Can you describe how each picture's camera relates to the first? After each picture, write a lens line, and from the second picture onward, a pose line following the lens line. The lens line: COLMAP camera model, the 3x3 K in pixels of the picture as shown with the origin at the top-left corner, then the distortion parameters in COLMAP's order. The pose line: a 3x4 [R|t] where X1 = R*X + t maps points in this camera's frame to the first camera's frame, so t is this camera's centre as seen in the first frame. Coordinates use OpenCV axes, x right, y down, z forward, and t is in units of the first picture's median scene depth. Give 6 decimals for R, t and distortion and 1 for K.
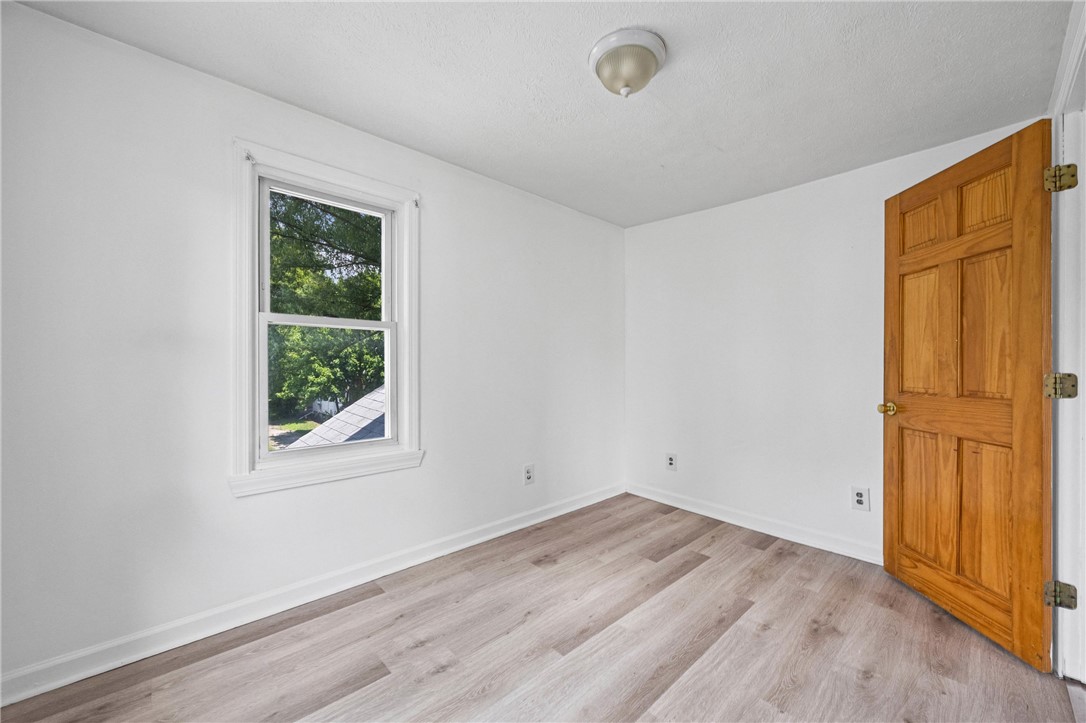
lens RADIAL K [[418.6, 0, 537.7], [0, 418.6, 363.8], [0, 0, 1]] dist [0.007542, -0.000232]
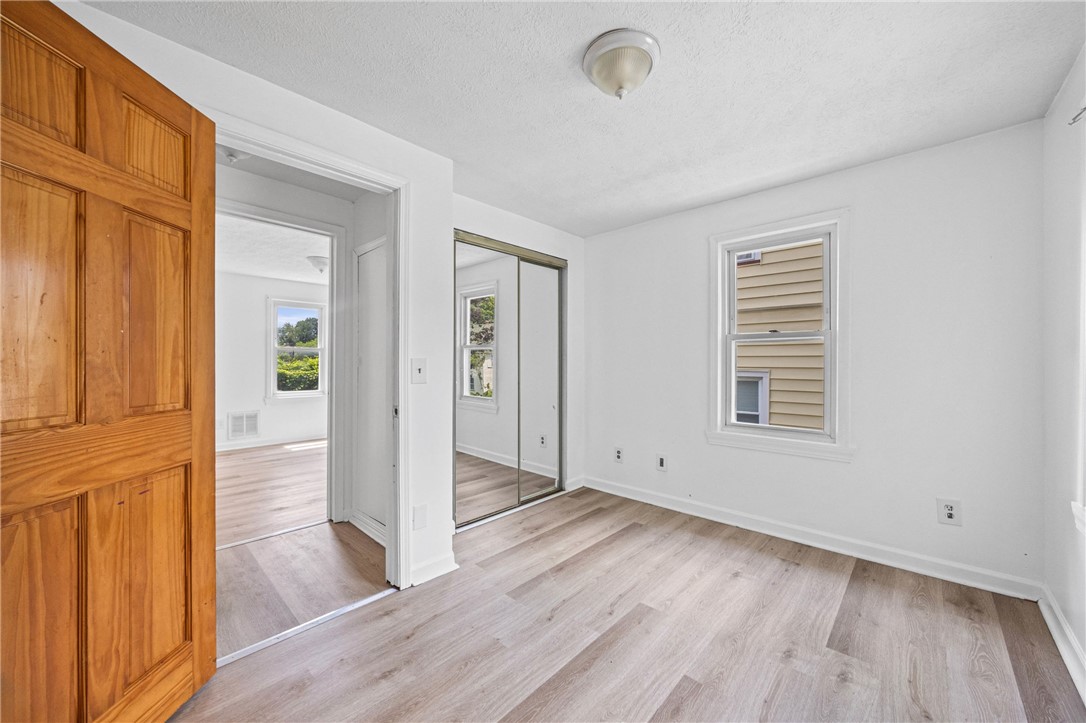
lens RADIAL K [[418.6, 0, 546.0], [0, 418.6, 362.6], [0, 0, 1]] dist [0.007542, -0.000232]
pose [[-0.996128, -0.005238, -0.087757, 0.448310], [-0.005039, 0.999984, -0.002491, -0.010998], [0.087768, -0.002039, -0.996139, 1.862694]]
